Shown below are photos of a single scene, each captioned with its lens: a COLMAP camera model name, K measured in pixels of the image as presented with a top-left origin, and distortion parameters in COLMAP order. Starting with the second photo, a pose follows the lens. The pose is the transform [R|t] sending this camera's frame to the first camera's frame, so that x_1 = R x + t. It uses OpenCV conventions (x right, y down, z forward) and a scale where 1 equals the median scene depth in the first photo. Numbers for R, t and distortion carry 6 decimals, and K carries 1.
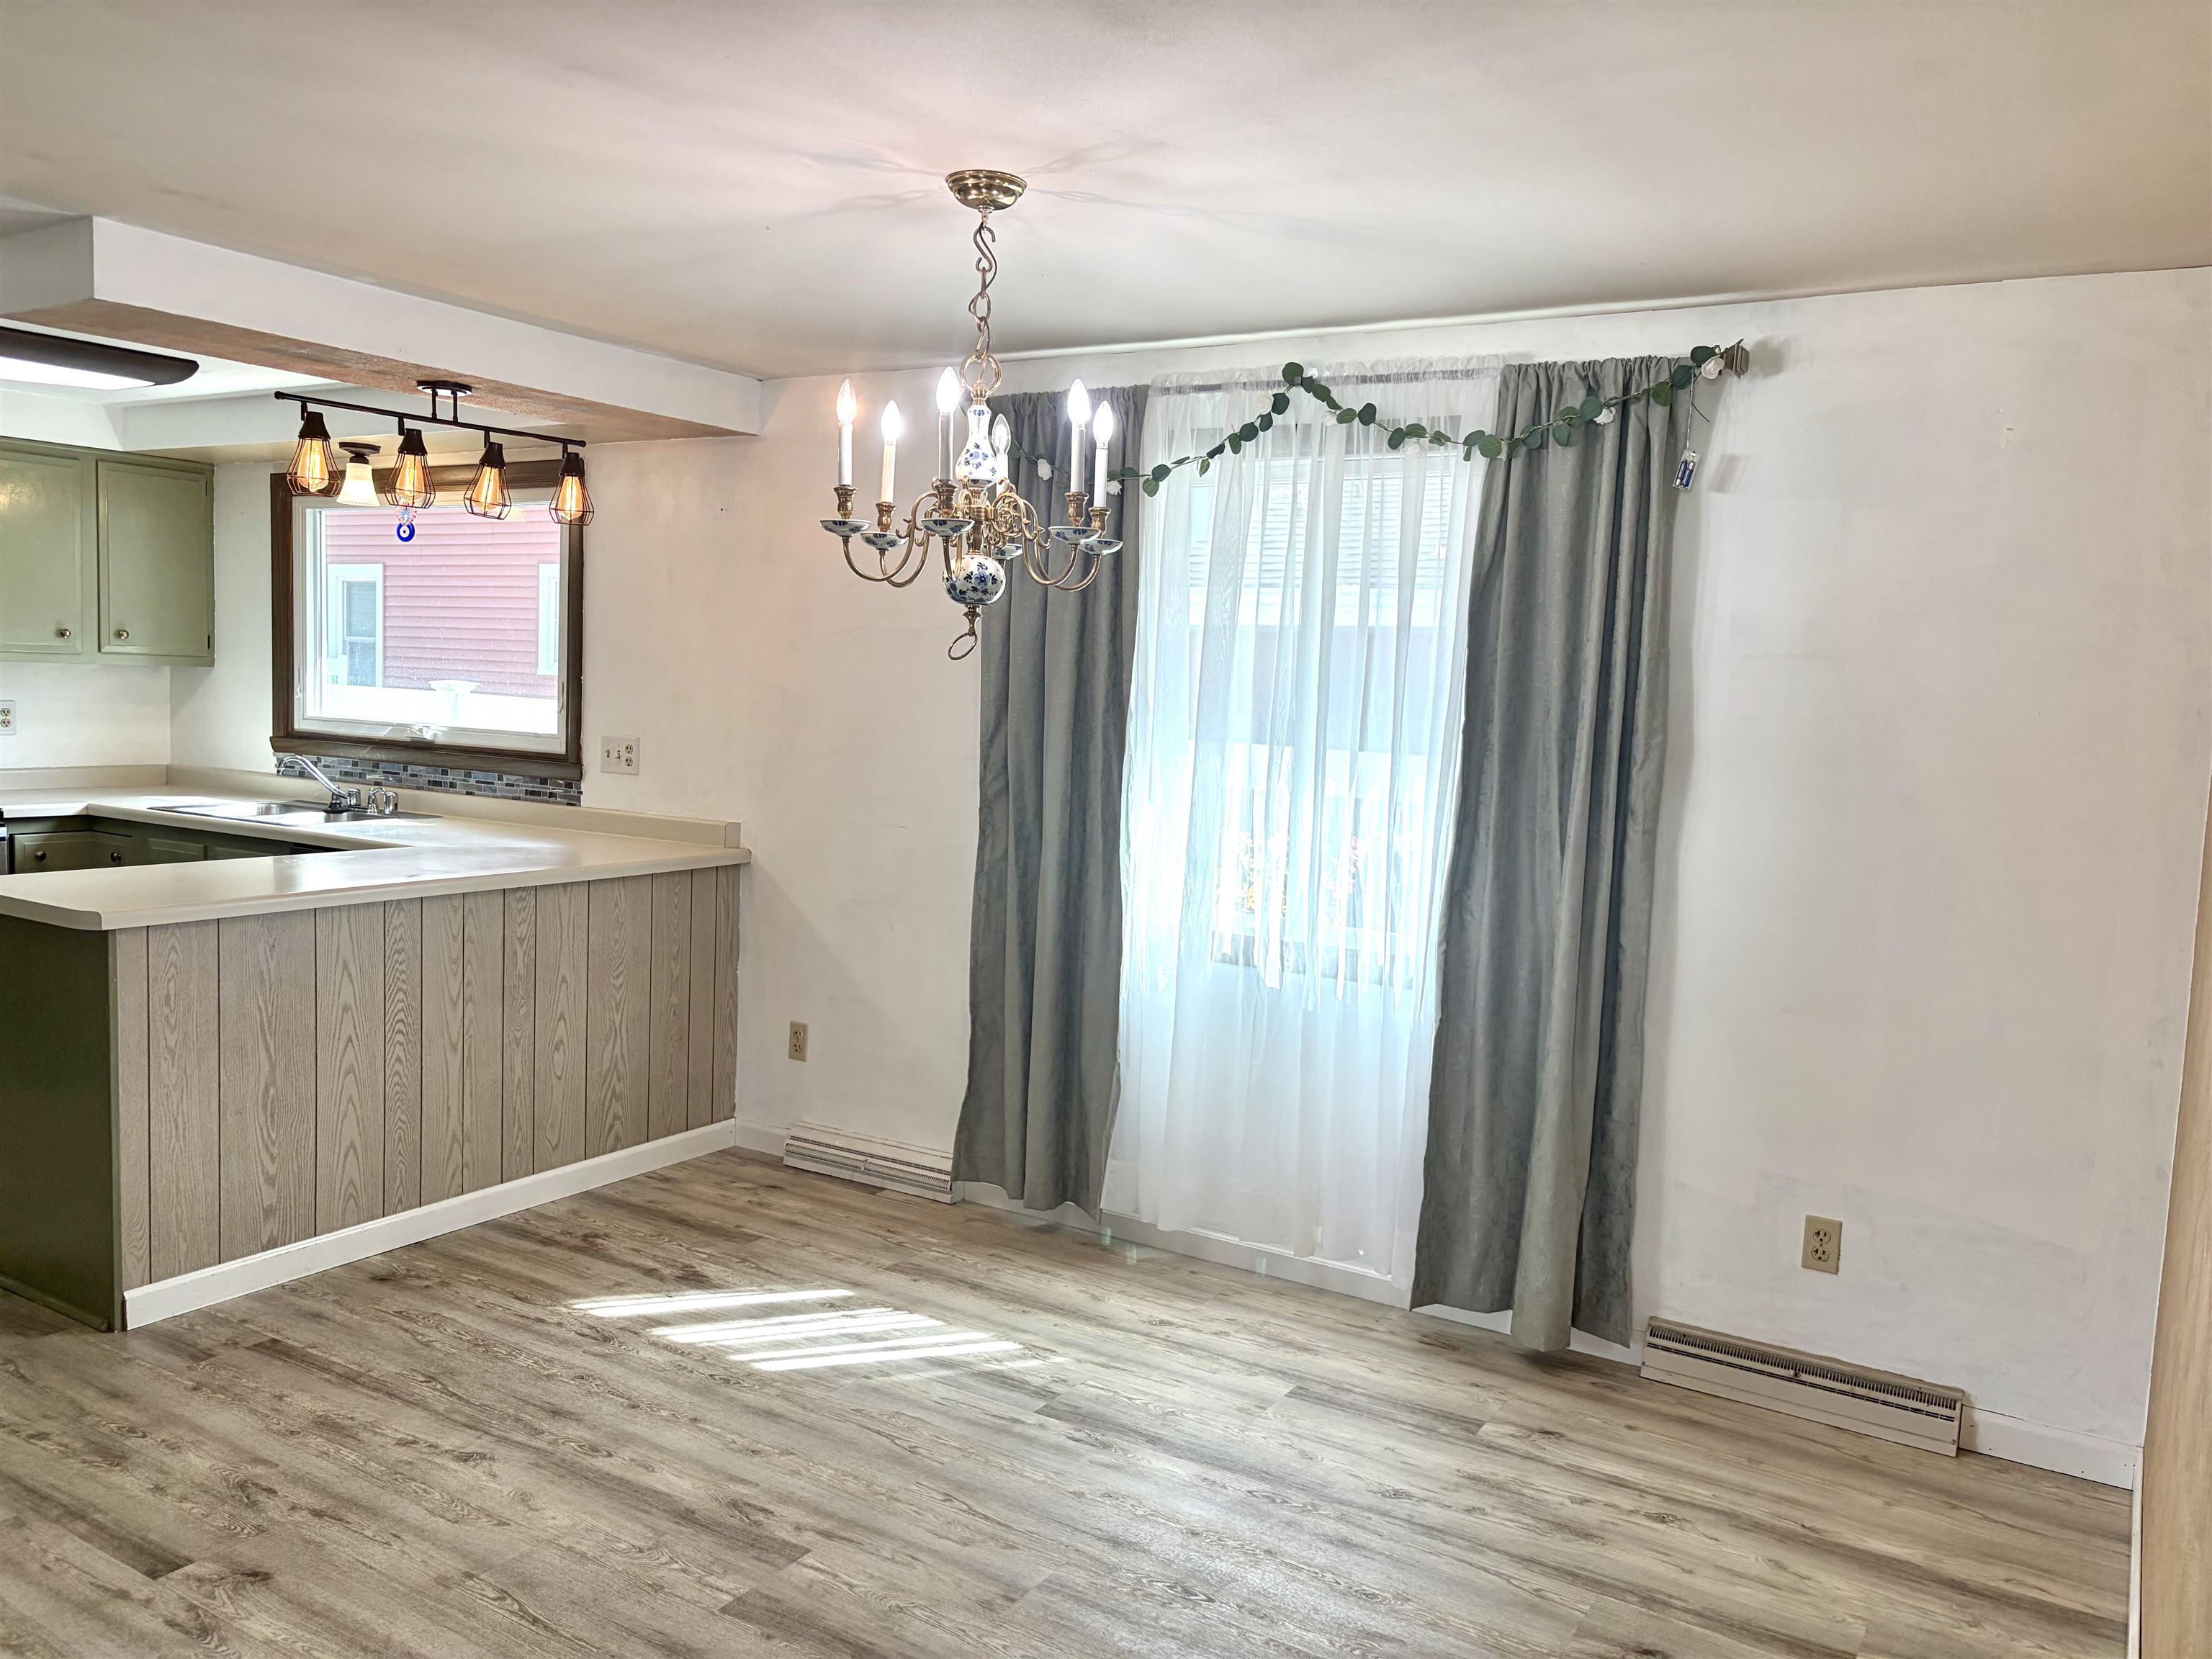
lens RADIAL K [[1685.2, 0, 1096.8], [0, 1685.2, 833.5], [0, 0, 1]] dist [0.004349, 0.005946]
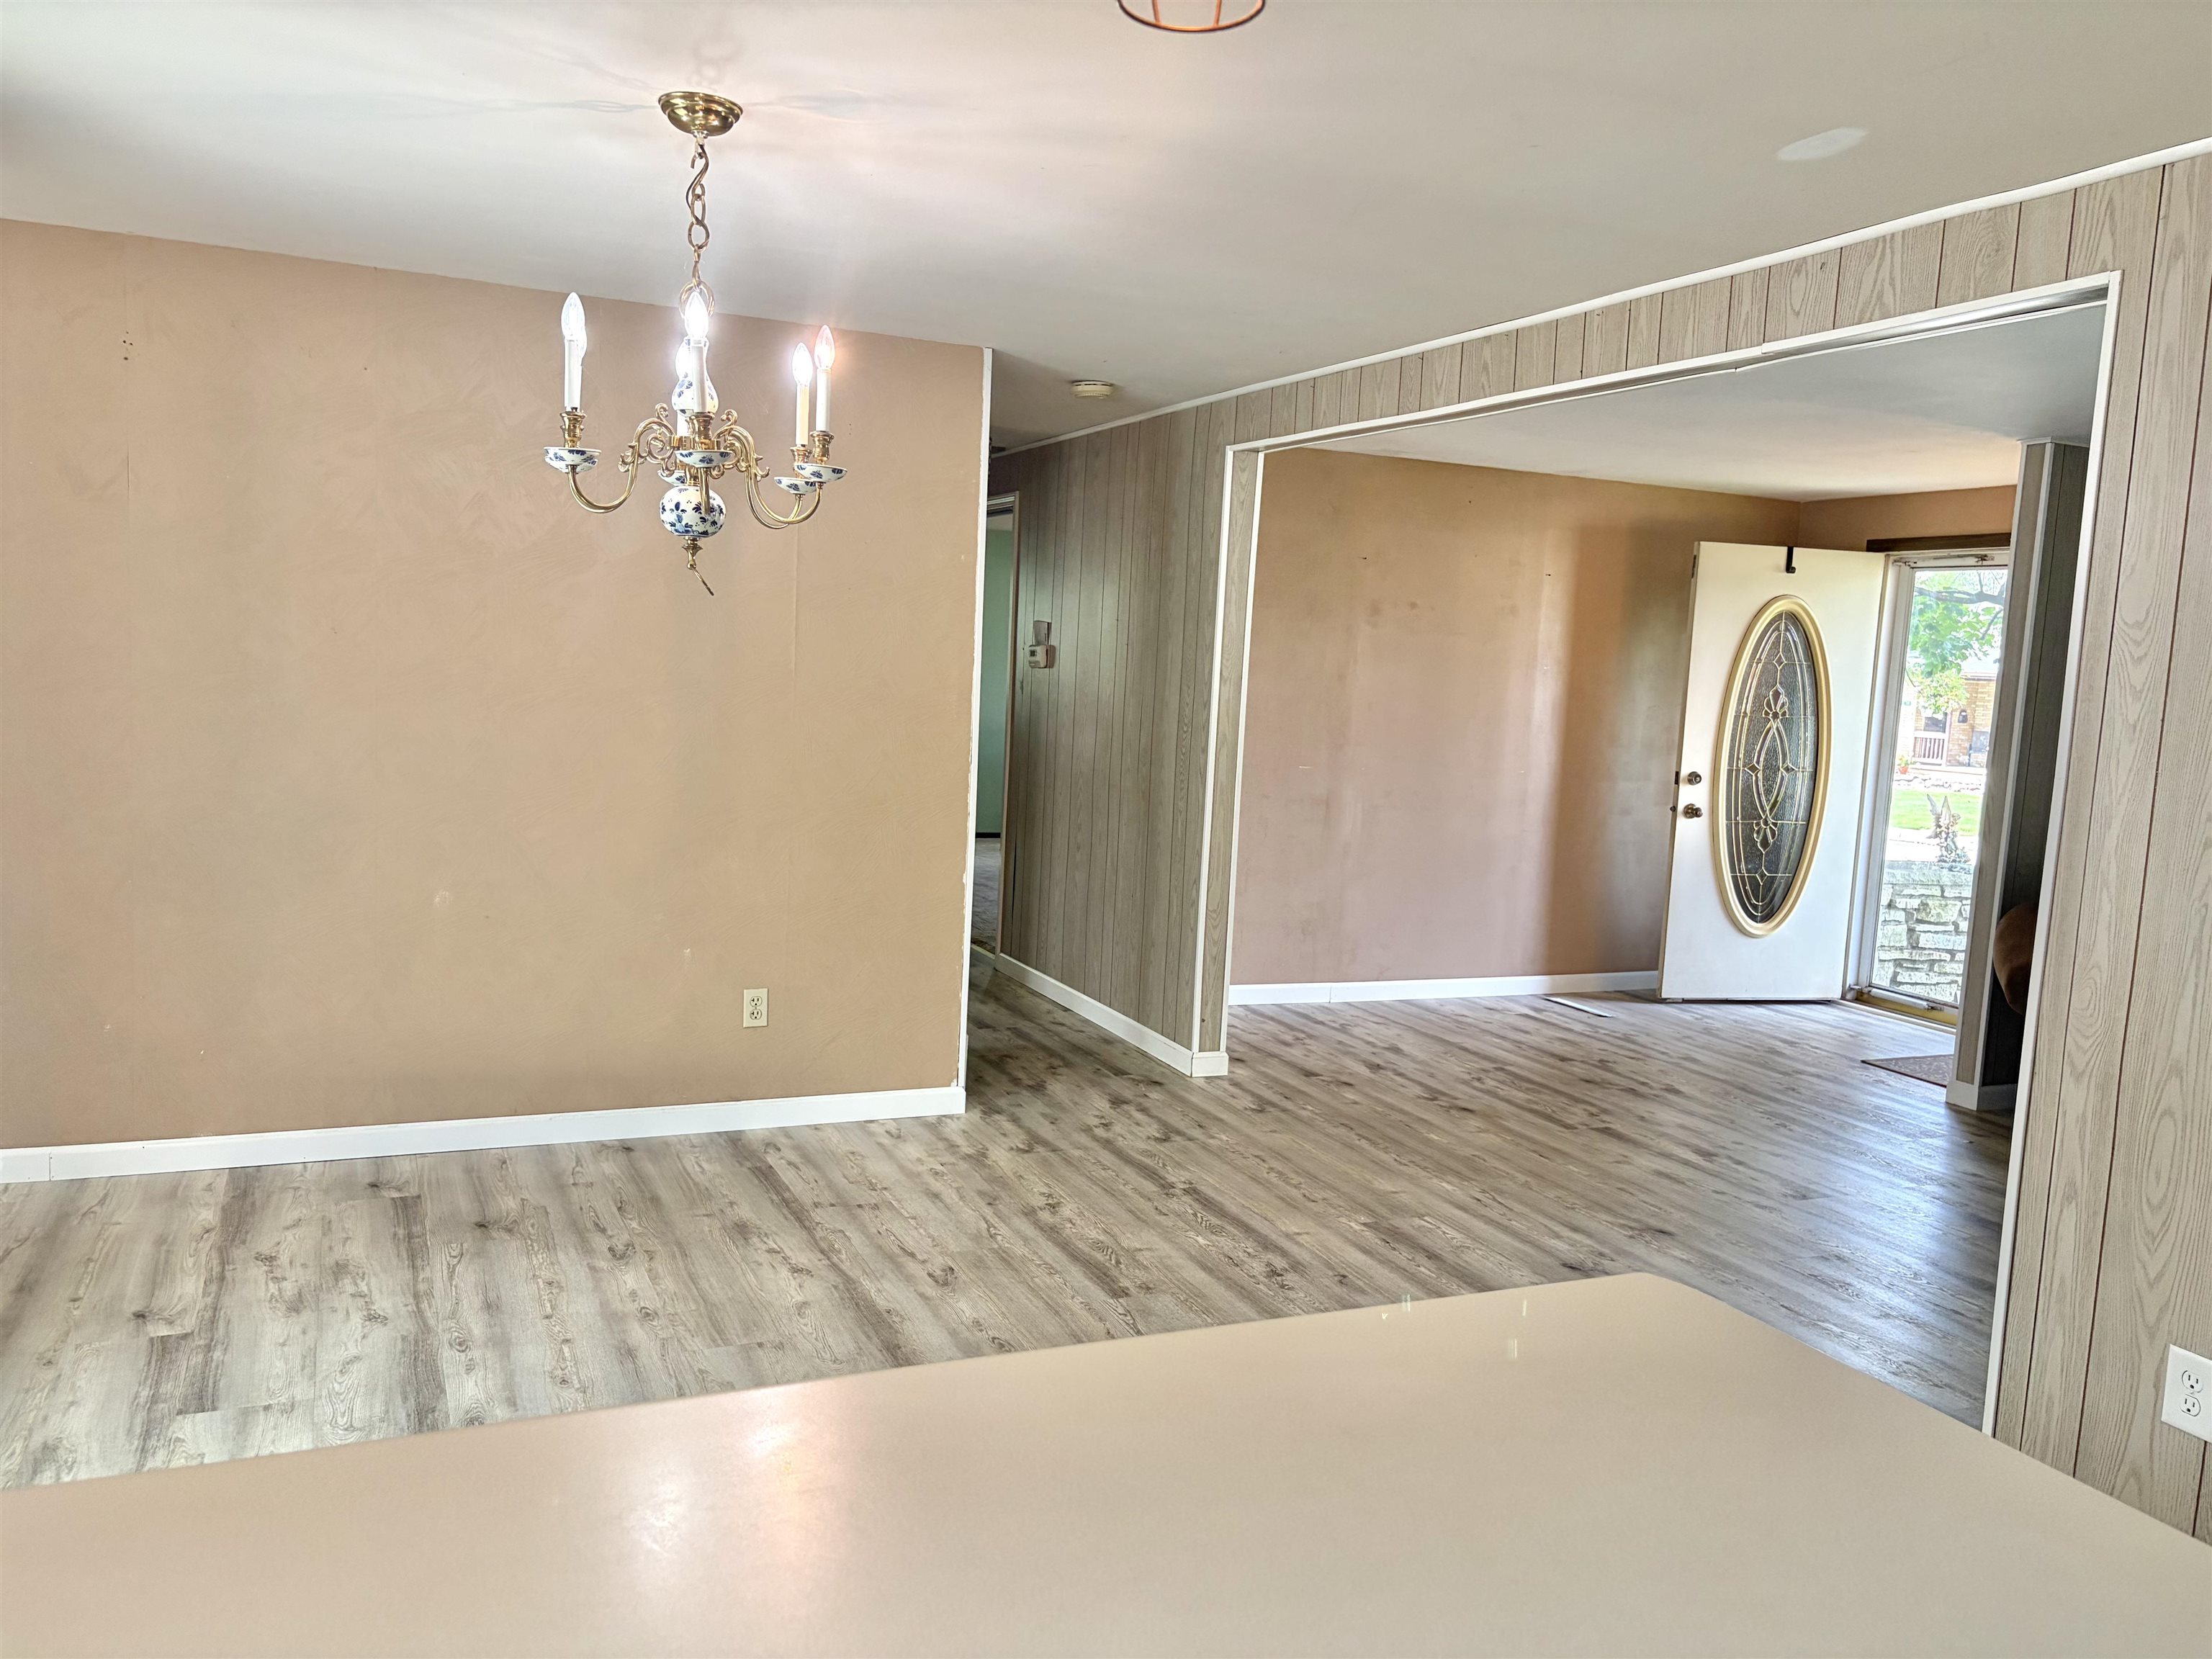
lens RADIAL K [[1685.2, 0, 1102.4], [0, 1685.2, 827.3], [0, 0, 1]] dist [0.004349, 0.005946]
pose [[-0.825527, -0.135948, 0.547744, -0.711851], [-0.025974, 0.978677, 0.203758, -0.149038], [-0.563765, 0.153981, -0.811455, 1.437604]]
